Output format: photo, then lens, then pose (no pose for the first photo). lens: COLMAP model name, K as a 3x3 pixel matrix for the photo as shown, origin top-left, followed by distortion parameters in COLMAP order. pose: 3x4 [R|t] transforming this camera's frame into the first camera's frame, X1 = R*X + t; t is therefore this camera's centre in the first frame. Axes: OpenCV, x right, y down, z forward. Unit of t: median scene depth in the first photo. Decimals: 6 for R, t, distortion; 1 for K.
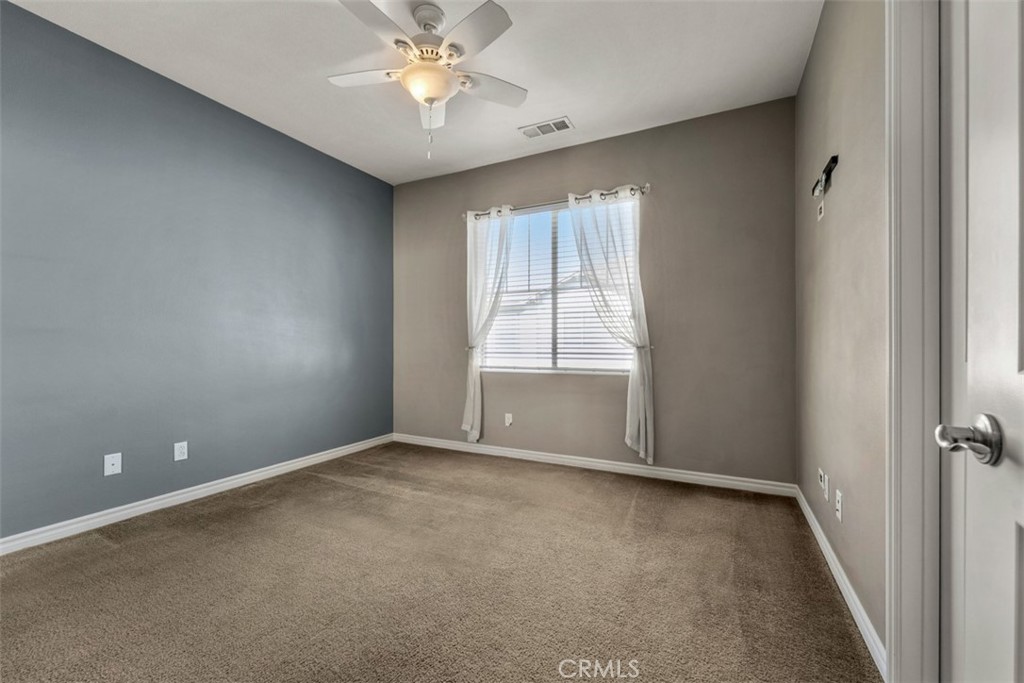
lens RADIAL K [[407.1, 0, 512.0], [0, 407.1, 342.8], [0, 0, 1]] dist [0.000114, -0.000990]
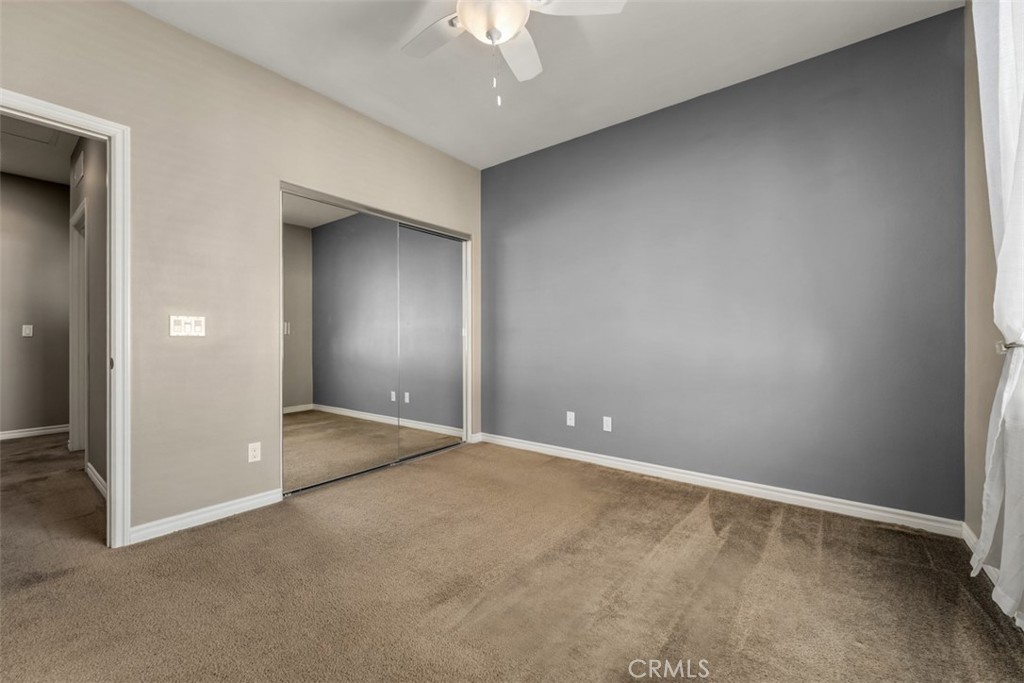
lens RADIAL K [[407.1, 0, 511.3], [0, 407.1, 341.6], [0, 0, 1]] dist [0.000114, -0.000990]
pose [[-0.186746, 0.000366, -0.982408, 0.394122], [0.001338, 0.999999, 0.000118, 0.012476], [0.982407, -0.001293, -0.186746, 0.814497]]
